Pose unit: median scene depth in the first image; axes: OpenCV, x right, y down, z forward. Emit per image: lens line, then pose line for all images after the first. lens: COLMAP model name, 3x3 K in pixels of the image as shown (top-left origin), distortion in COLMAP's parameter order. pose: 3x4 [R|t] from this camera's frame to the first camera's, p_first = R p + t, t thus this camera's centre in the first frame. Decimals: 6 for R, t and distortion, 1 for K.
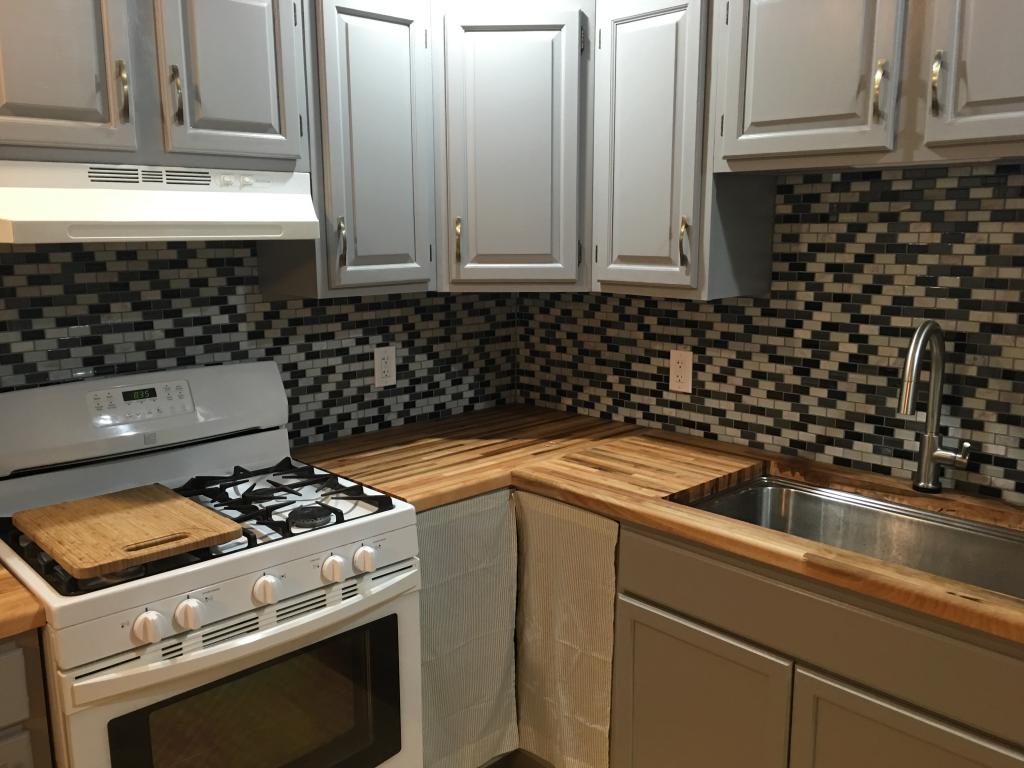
lens RADIAL K [[865.5, 0, 514.2], [0, 865.5, 388.1], [0, 0, 1]] dist [0.016258, -0.025588]
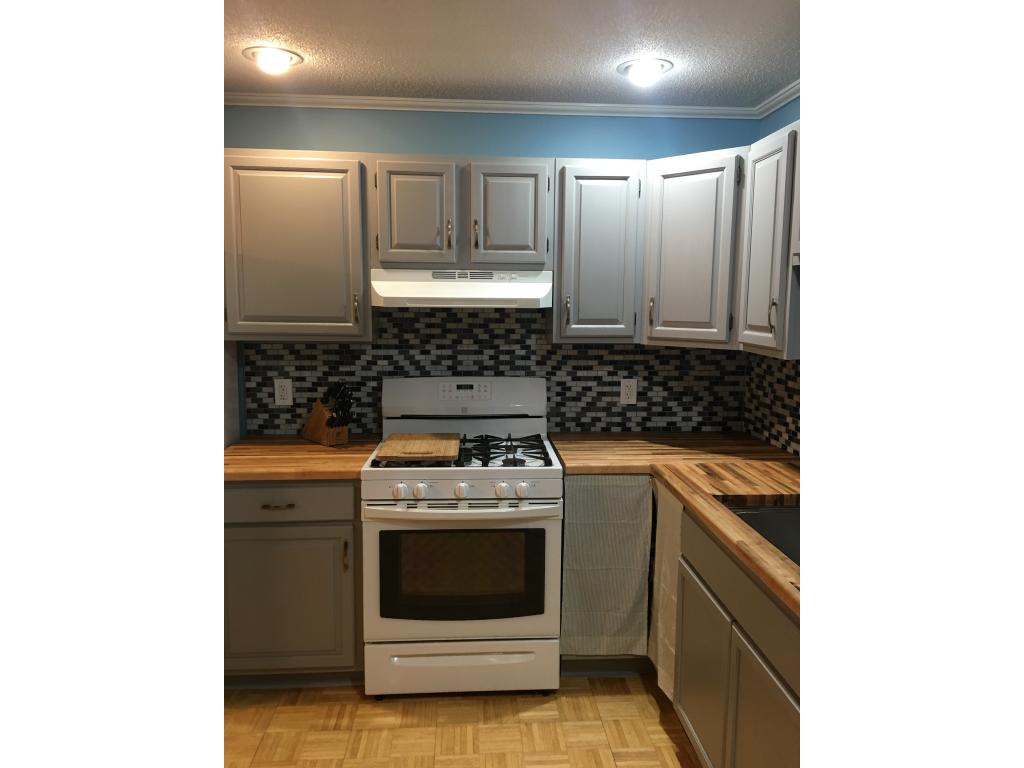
lens RADIAL K [[662.8, 0, 512.1], [0, 662.8, 380.7], [0, 0, 1]] dist [0.004541, -0.001433]
pose [[0.758614, 0.090768, -0.645186, 0.536936], [-0.131711, 0.991168, -0.015424, 0.002005], [0.638088, 0.096679, 0.763869, -0.046979]]
